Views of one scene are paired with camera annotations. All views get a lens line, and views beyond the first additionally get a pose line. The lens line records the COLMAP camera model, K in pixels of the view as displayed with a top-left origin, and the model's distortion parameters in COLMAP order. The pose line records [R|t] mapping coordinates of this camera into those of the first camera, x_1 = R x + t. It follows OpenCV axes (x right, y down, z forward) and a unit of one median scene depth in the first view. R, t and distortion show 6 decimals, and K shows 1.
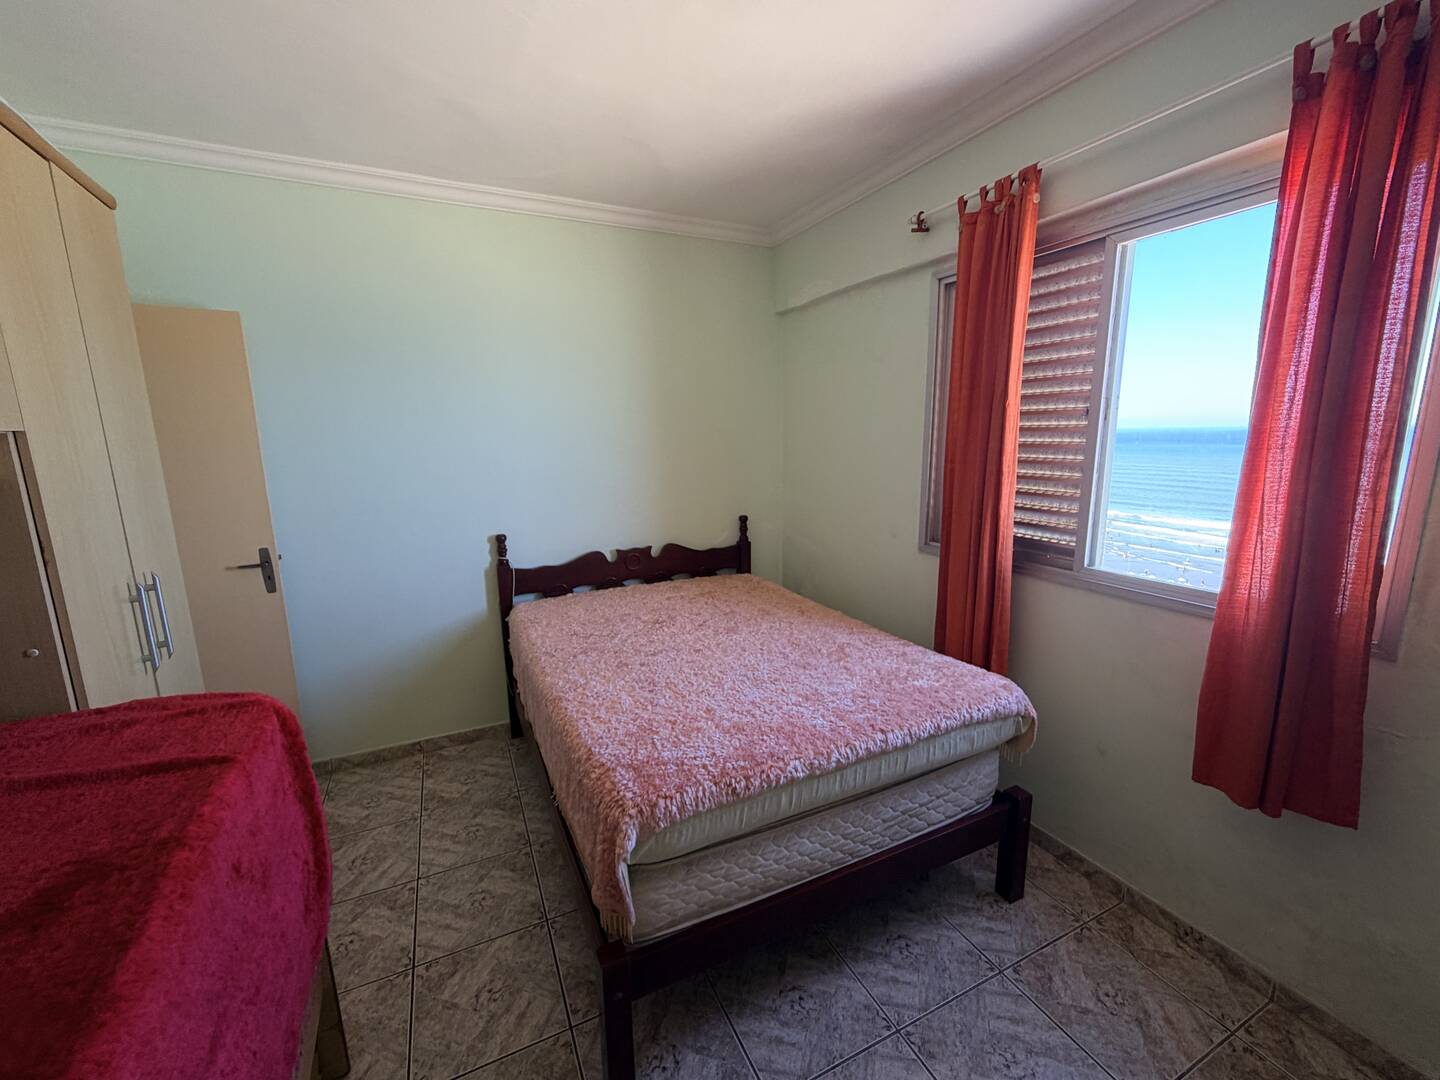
lens RADIAL K [[582.0, 0, 716.1], [0, 582.0, 539.3], [0, 0, 1]] dist [0.002766, -0.000283]
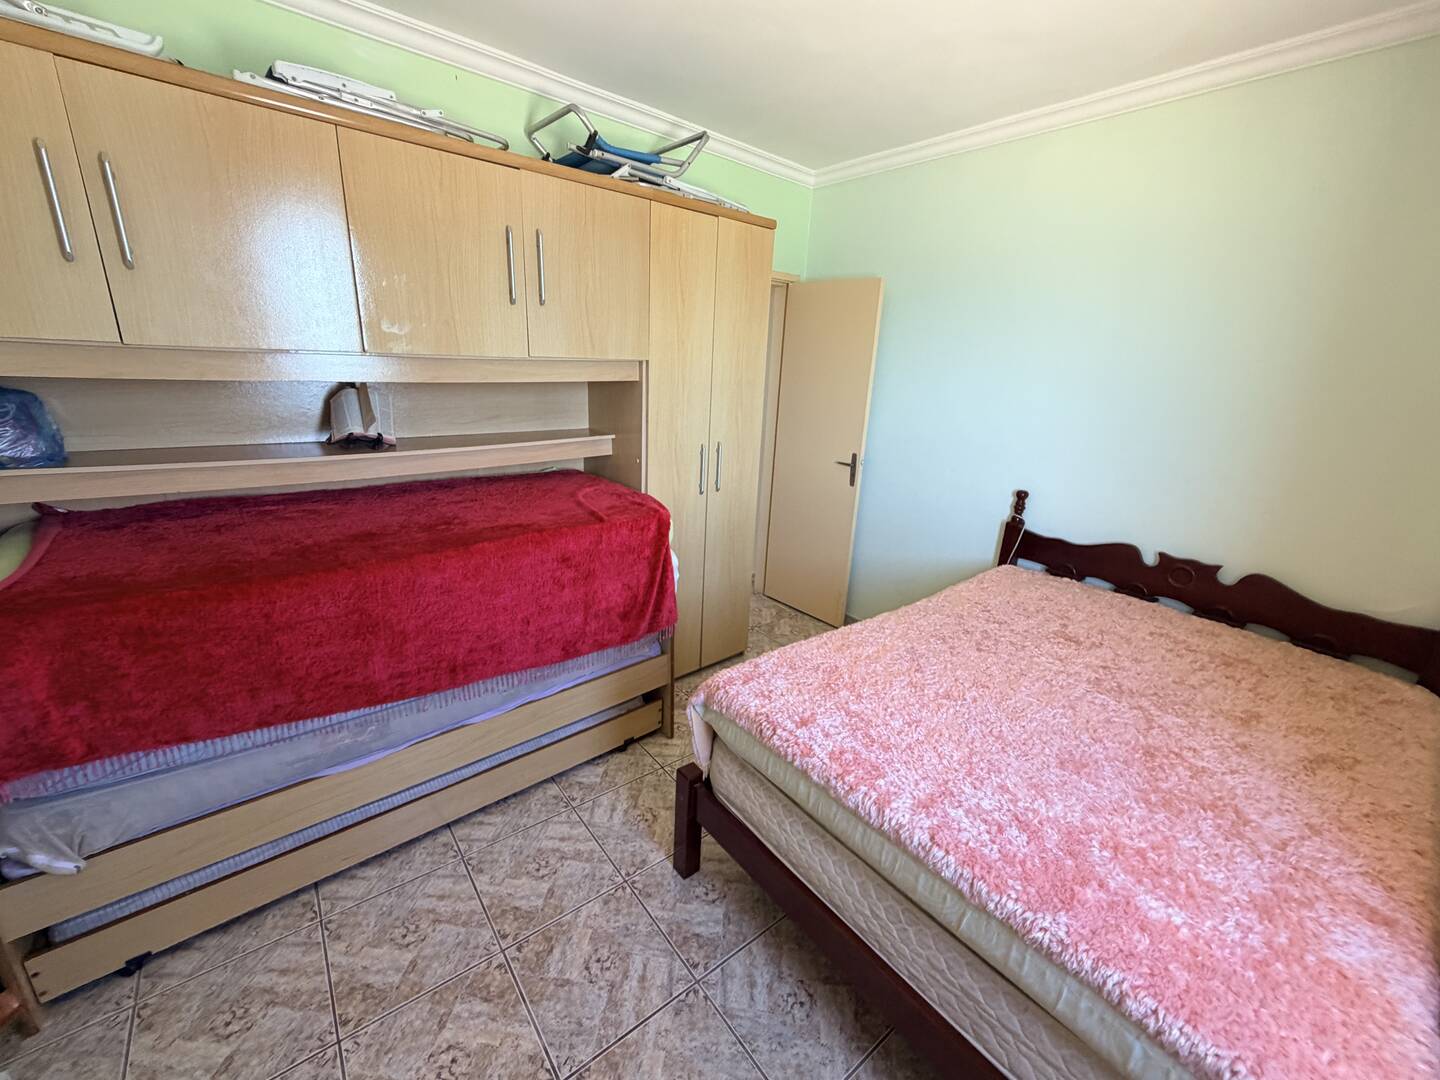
lens RADIAL K [[582.0, 0, 723.9], [0, 582.0, 539.0], [0, 0, 1]] dist [0.002766, -0.000283]
pose [[0.229681, 0.314210, -0.921150, 0.413008], [-0.229030, 0.937324, 0.262621, -0.071671], [0.945934, 0.150652, 0.287249, 0.277453]]
